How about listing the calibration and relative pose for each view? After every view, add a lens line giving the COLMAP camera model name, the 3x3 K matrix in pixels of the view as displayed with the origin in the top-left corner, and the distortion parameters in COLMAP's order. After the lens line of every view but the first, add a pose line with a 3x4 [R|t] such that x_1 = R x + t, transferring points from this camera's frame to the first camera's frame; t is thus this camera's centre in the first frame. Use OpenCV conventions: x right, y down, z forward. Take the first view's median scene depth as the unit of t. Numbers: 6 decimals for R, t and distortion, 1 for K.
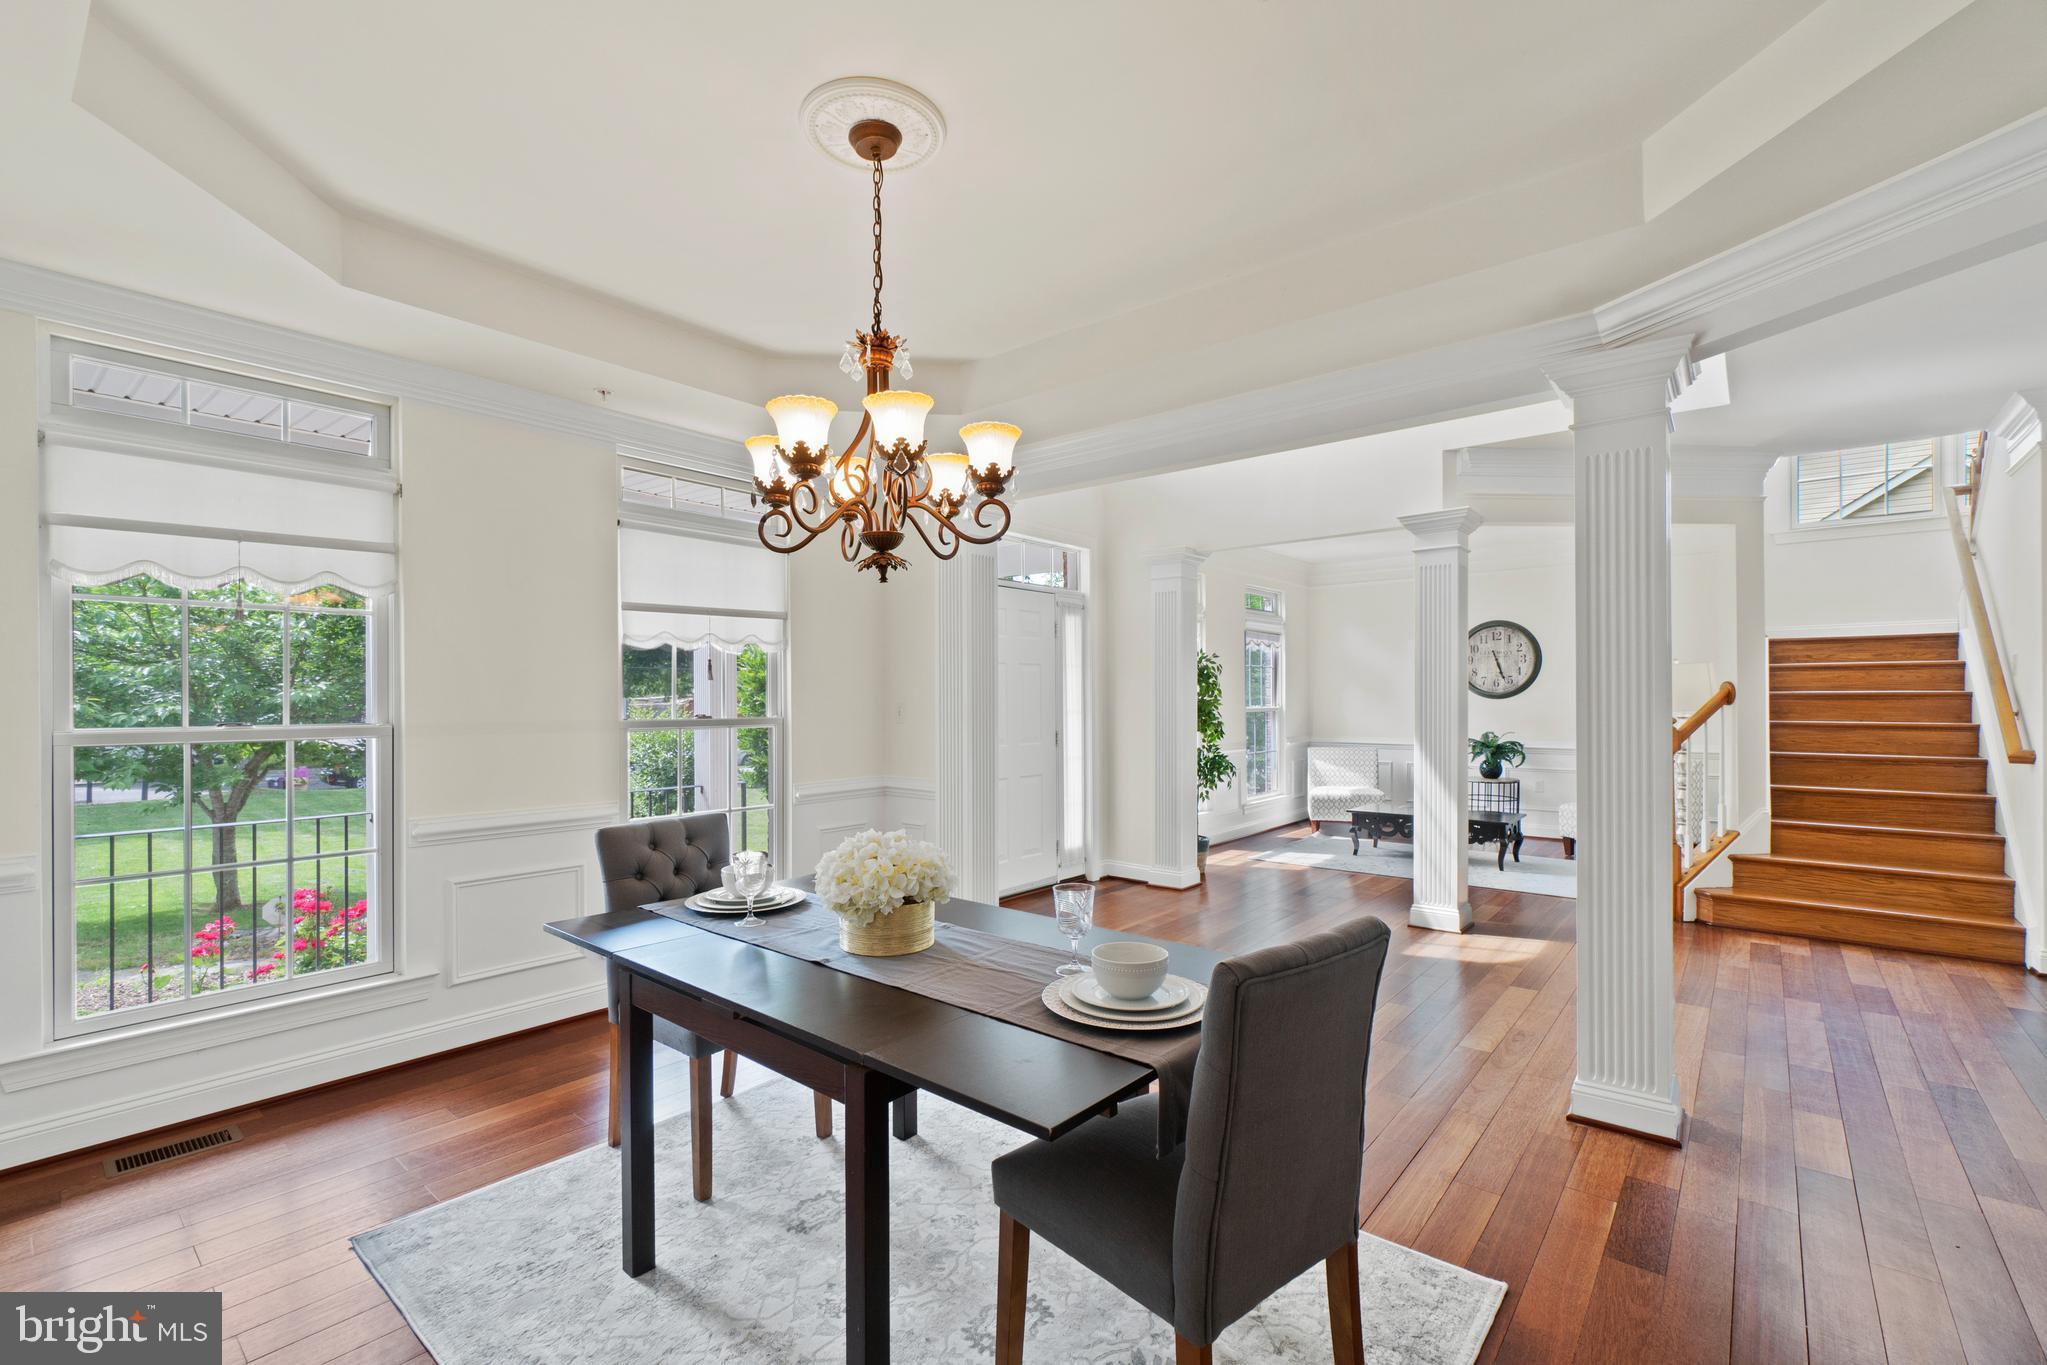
lens RADIAL K [[885.6, 0, 1021.2], [0, 885.6, 698.3], [0, 0, 1]] dist [0.000487, -0.000794]
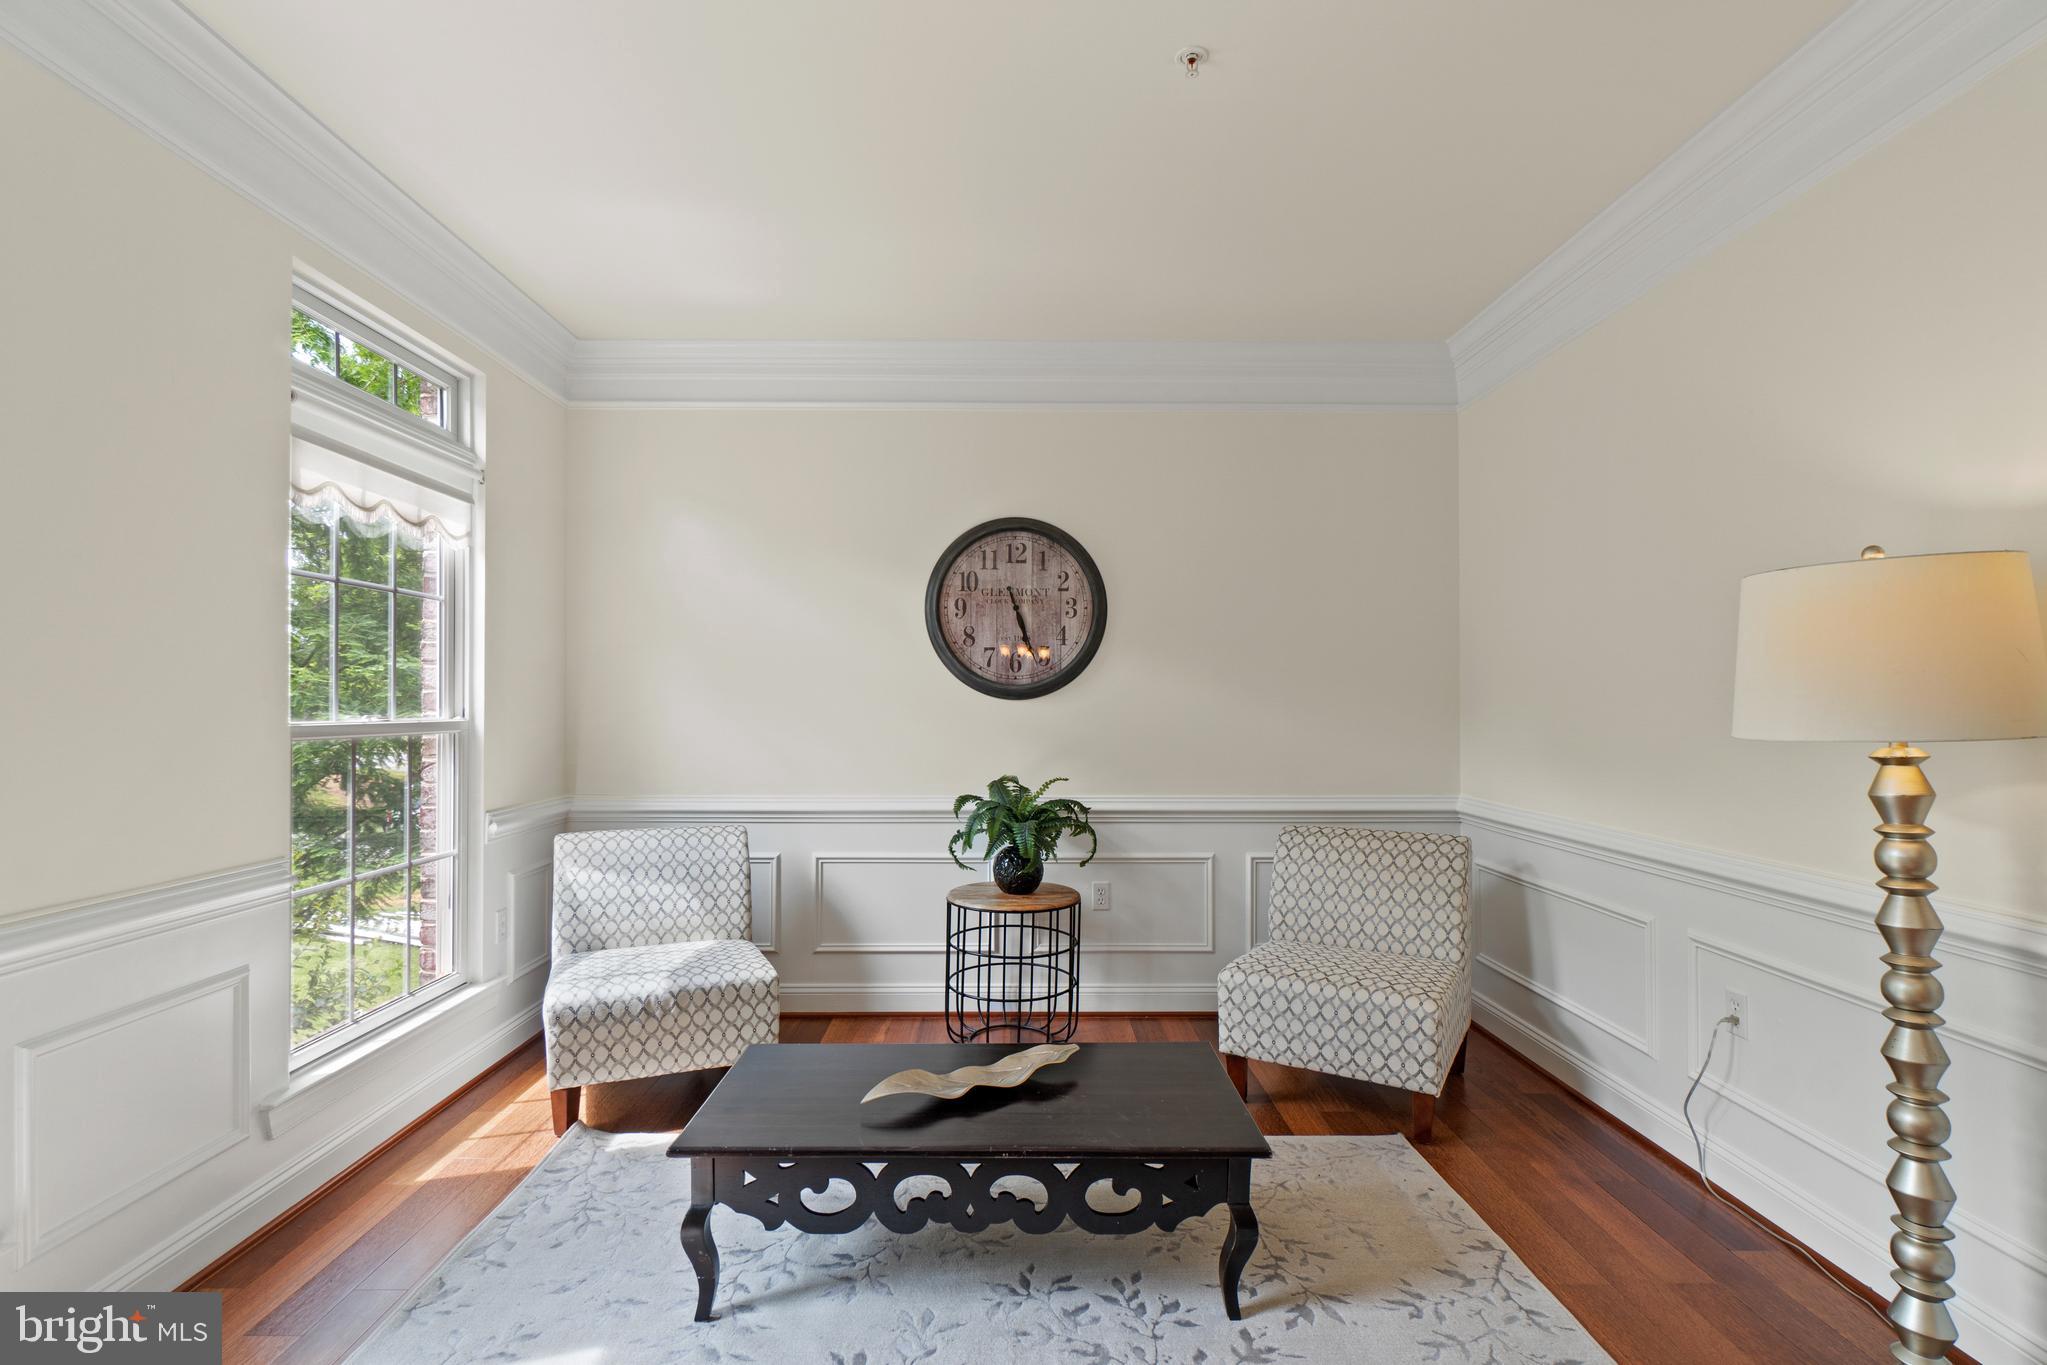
lens RADIAL K [[953.2, 0, 1020.3], [0, 953.2, 697.8], [0, 0, 1]] dist [-0.000653, -0.000003]
pose [[0.757463, 0.004786, 0.652860, 0.235779], [-0.006364, 0.999980, 0.000052, 0.000076], [-0.652847, -0.004194, 0.757478, 0.649047]]
